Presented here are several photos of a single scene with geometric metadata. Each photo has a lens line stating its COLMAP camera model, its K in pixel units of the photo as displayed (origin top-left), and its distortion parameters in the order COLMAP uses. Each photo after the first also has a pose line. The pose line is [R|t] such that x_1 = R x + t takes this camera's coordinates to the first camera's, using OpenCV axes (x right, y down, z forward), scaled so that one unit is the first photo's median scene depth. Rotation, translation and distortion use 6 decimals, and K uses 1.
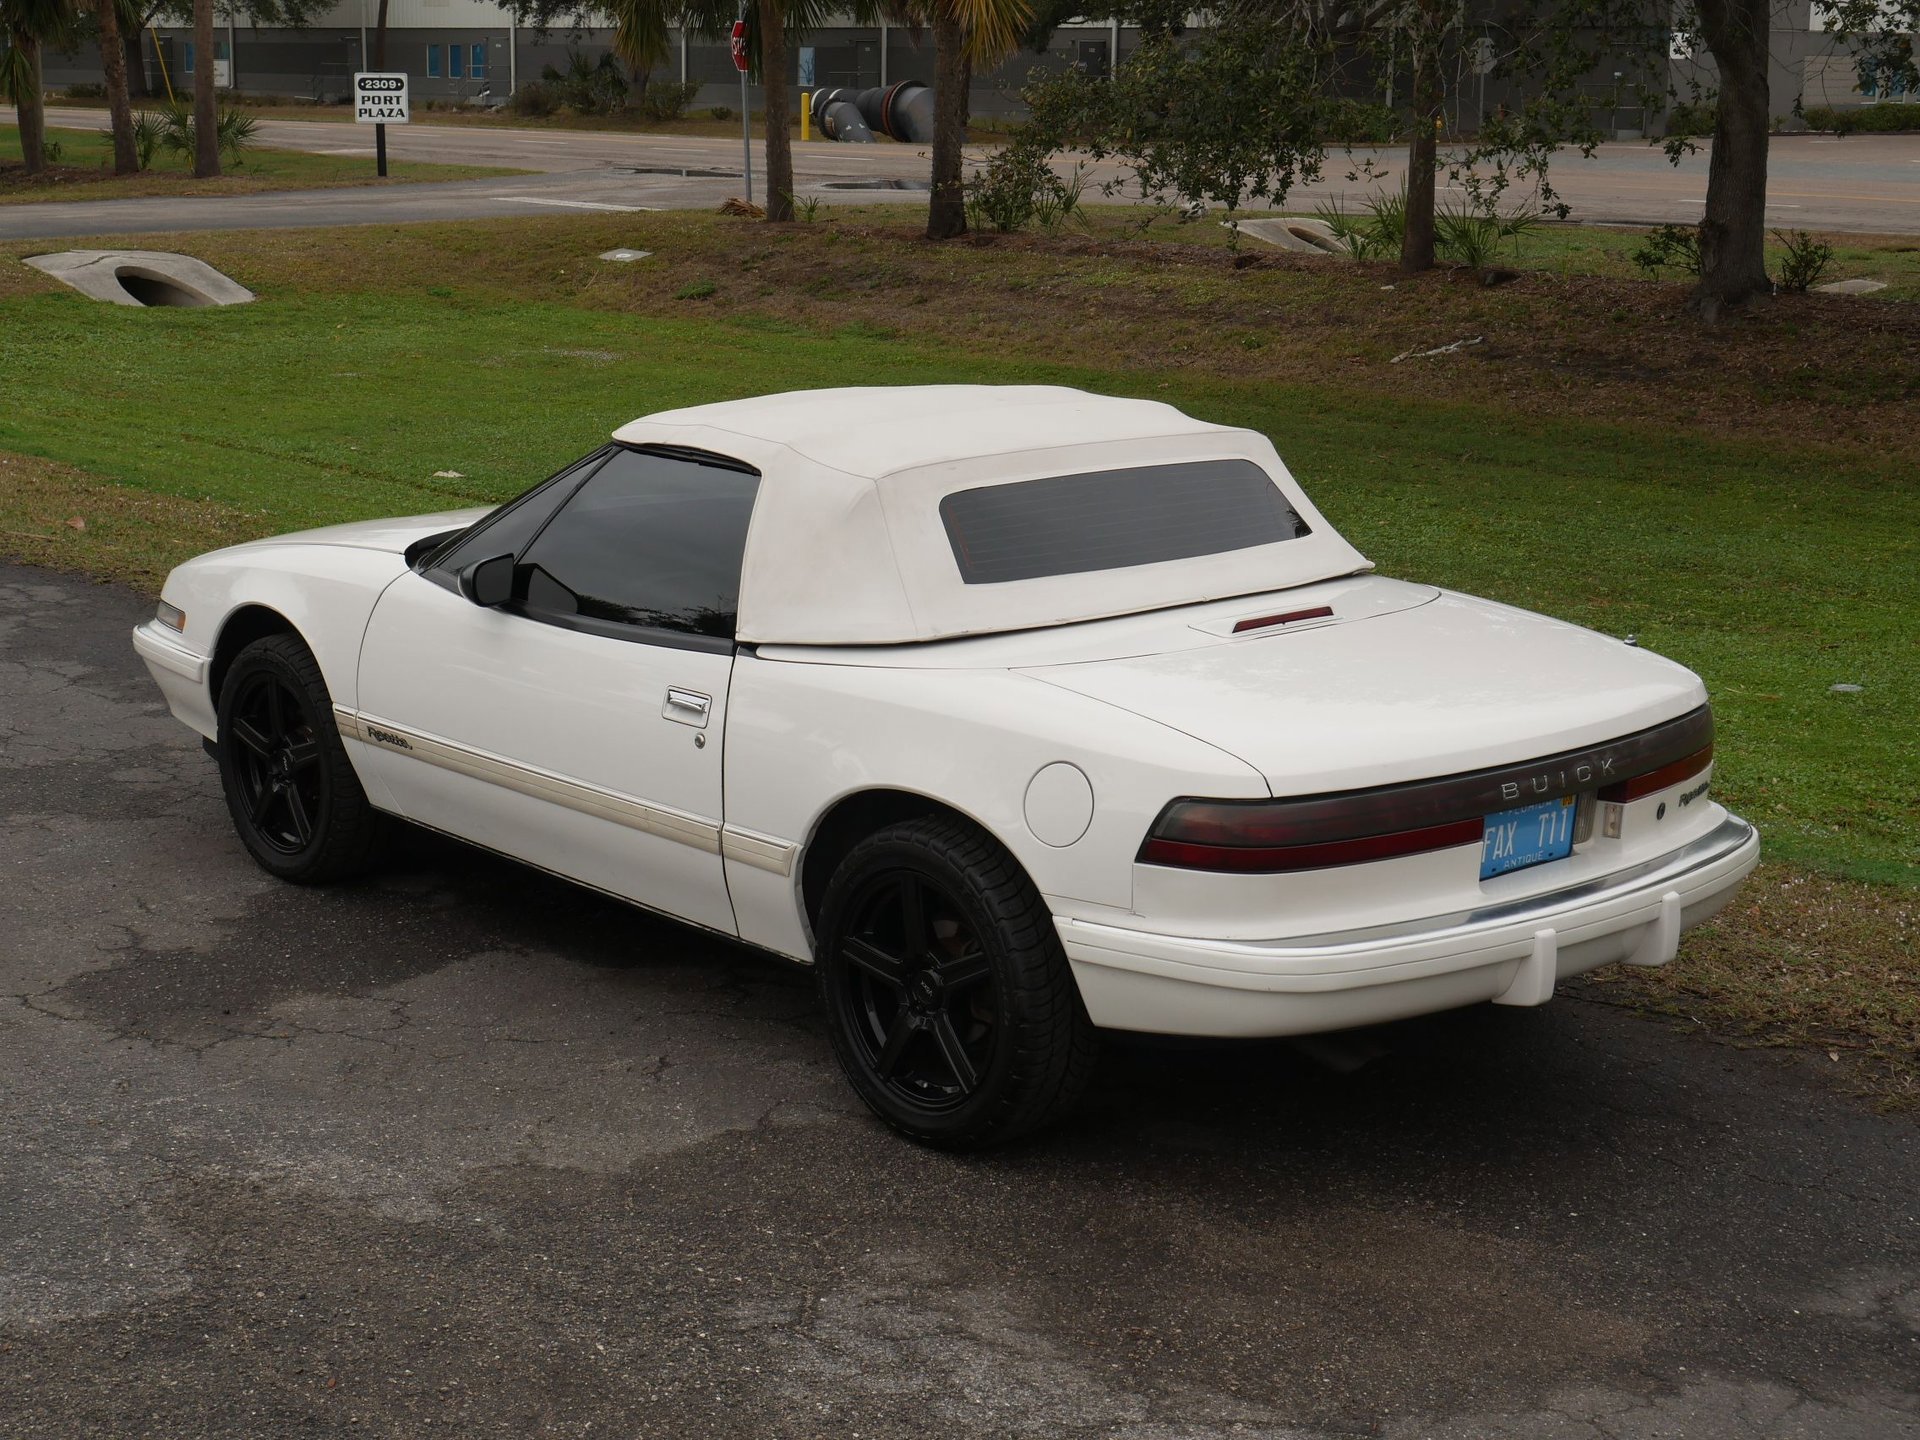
lens RADIAL K [[2913.3, 0, 960.3], [0, 2913.3, 715.5], [0, 0, 1]] dist [-0.003022, -0.018317]
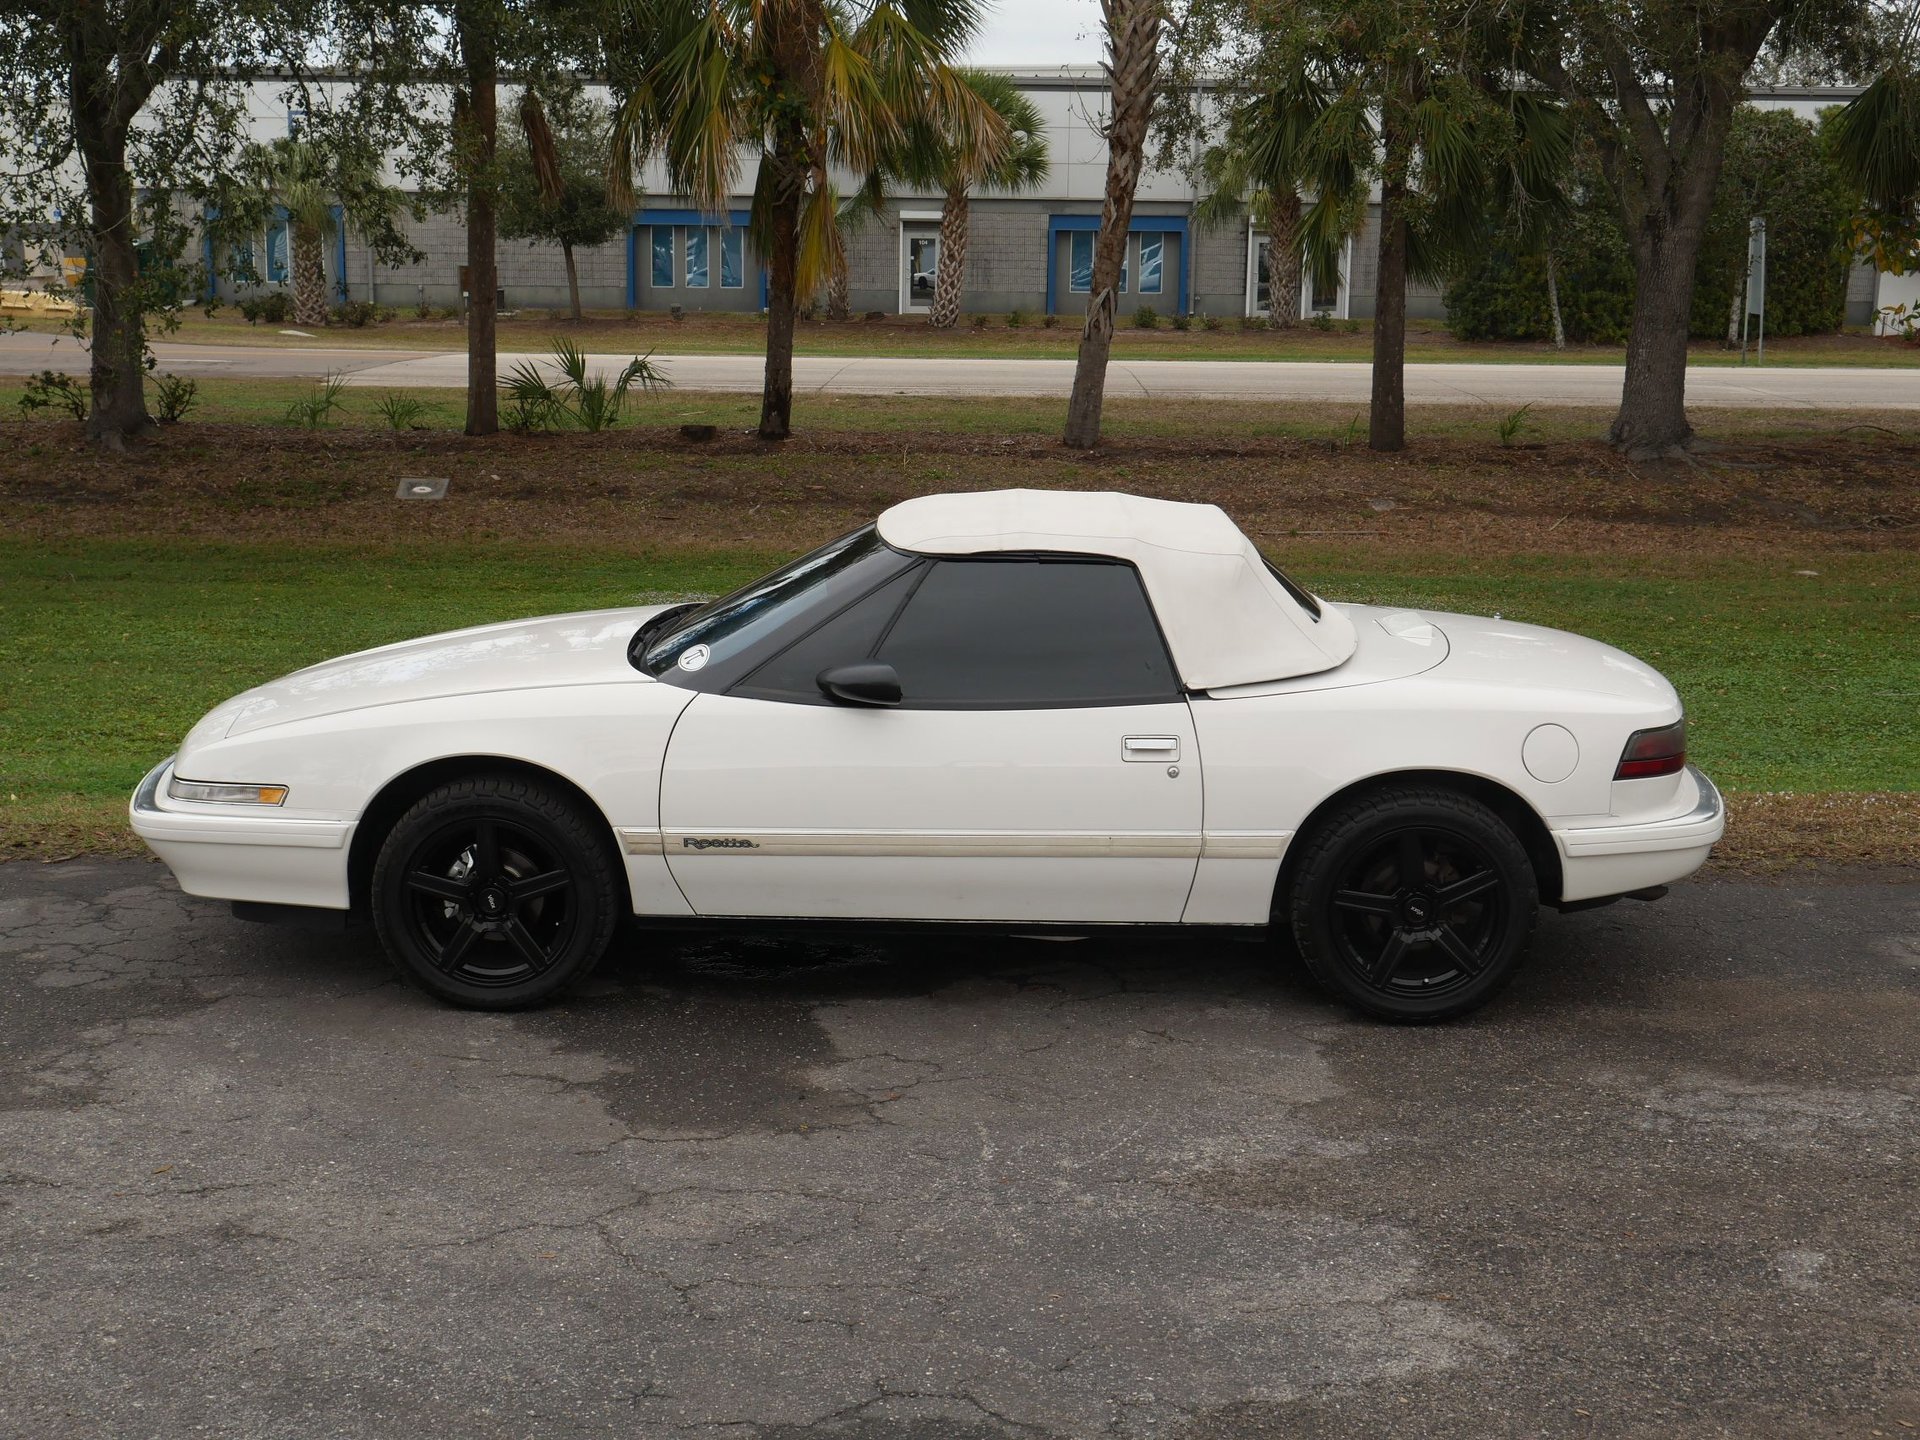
lens RADIAL K [[2383.9, 0, 963.7], [0, 2383.9, 723.8], [0, 0, 1]] dist [0.000763, -0.020870]
pose [[0.687443, -0.144498, 0.711718, -0.219550], [0.156610, 0.986444, 0.049006, -0.019119], [-0.709151, 0.077774, 0.700754, 0.082190]]
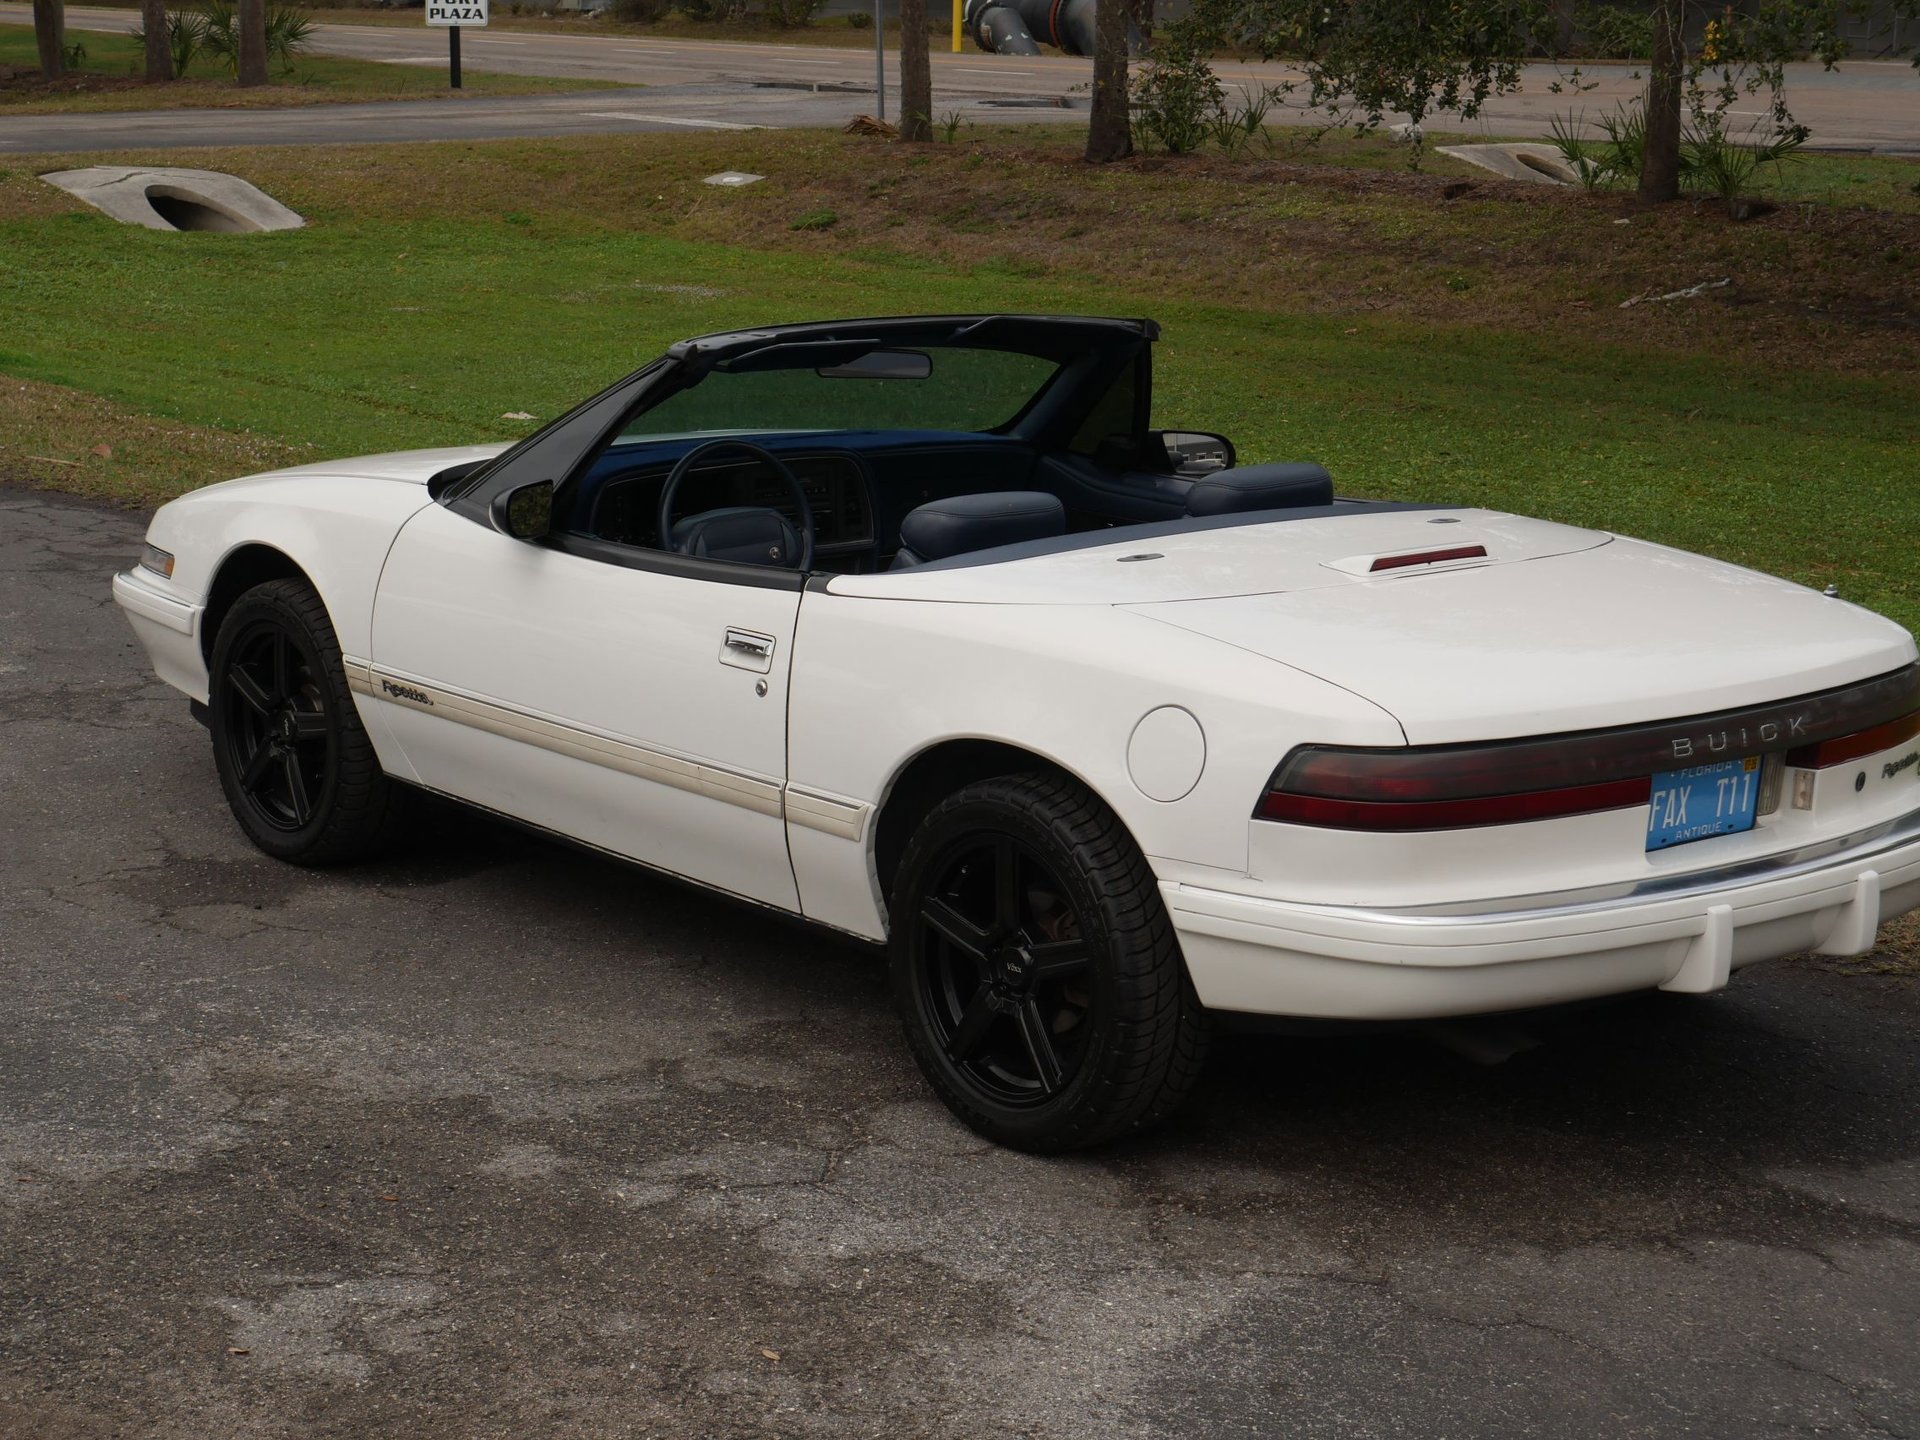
lens RADIAL K [[3526.3, 0, 961.5], [0, 3526.3, 689.7], [0, 0, 1]] dist [-0.009756, 0.278311]
pose [[0.998550, 0.016075, -0.051368, 0.010341], [-0.016973, 0.999710, -0.017104, 0.012103], [0.051078, 0.017951, 0.998533, -0.040708]]
